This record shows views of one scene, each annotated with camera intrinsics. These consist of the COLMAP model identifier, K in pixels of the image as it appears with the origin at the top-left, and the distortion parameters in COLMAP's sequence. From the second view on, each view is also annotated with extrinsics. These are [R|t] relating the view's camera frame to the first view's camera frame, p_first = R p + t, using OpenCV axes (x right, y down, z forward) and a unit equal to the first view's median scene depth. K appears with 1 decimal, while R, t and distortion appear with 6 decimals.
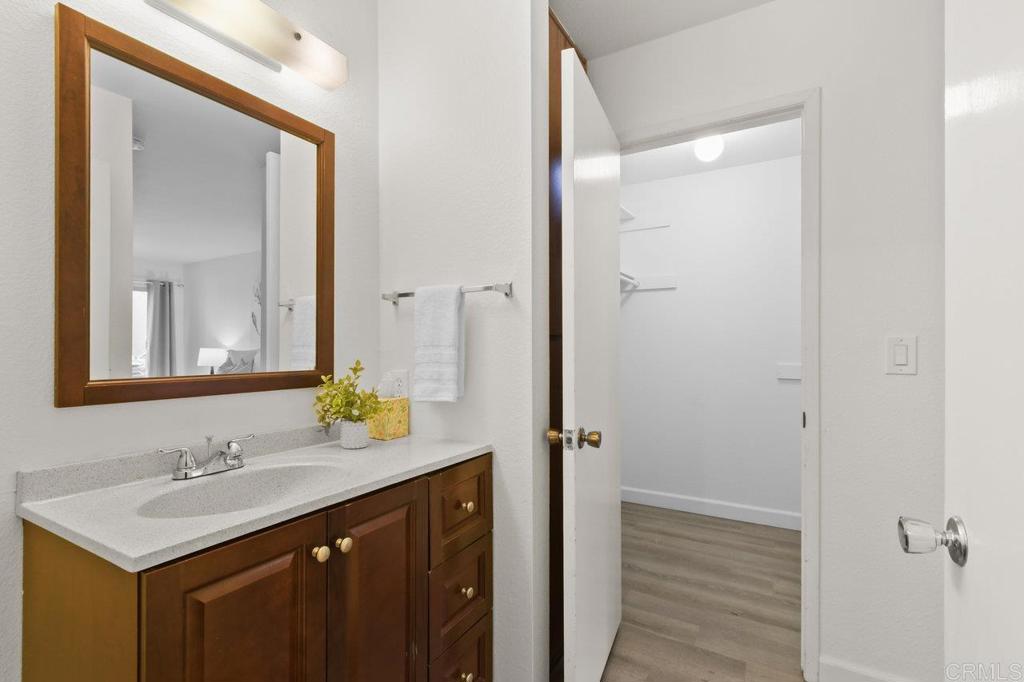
lens RADIAL K [[455.9, 0, 518.5], [0, 455.9, 338.3], [0, 0, 1]] dist [0.003089, 0.000523]
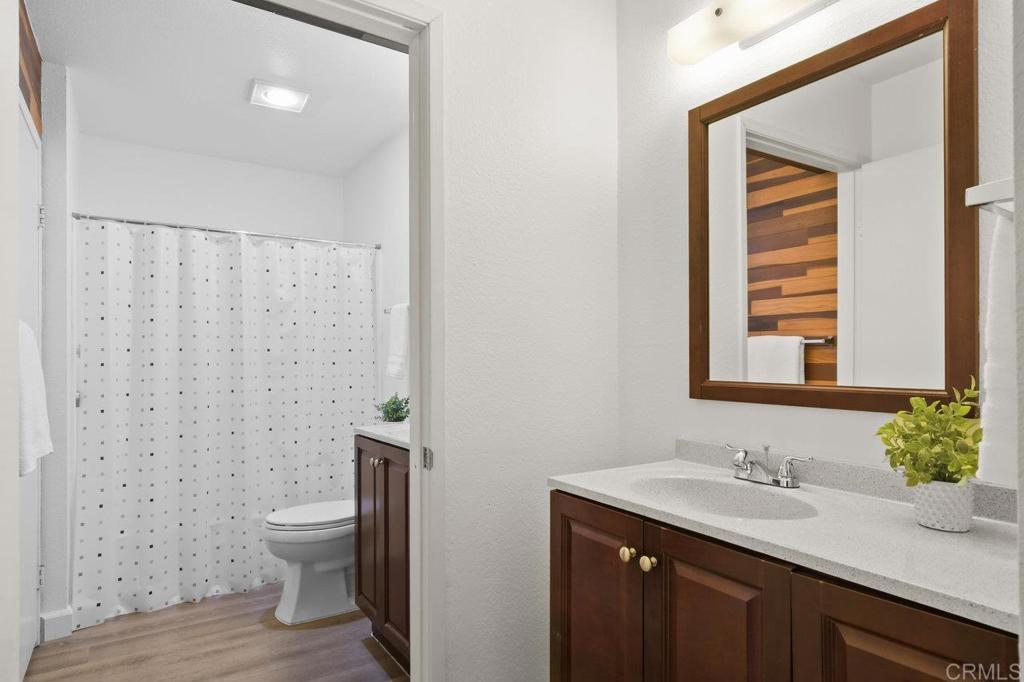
lens RADIAL K [[561.5, 0, 512.2], [0, 561.5, 348.0], [0, 0, 1]] dist [0.001695, 0.000481]
pose [[-0.423799, -0.007498, -0.905725, 1.476902], [0.021082, 0.999613, -0.018140, 0.034503], [0.905511, -0.026782, -0.423477, 2.309002]]
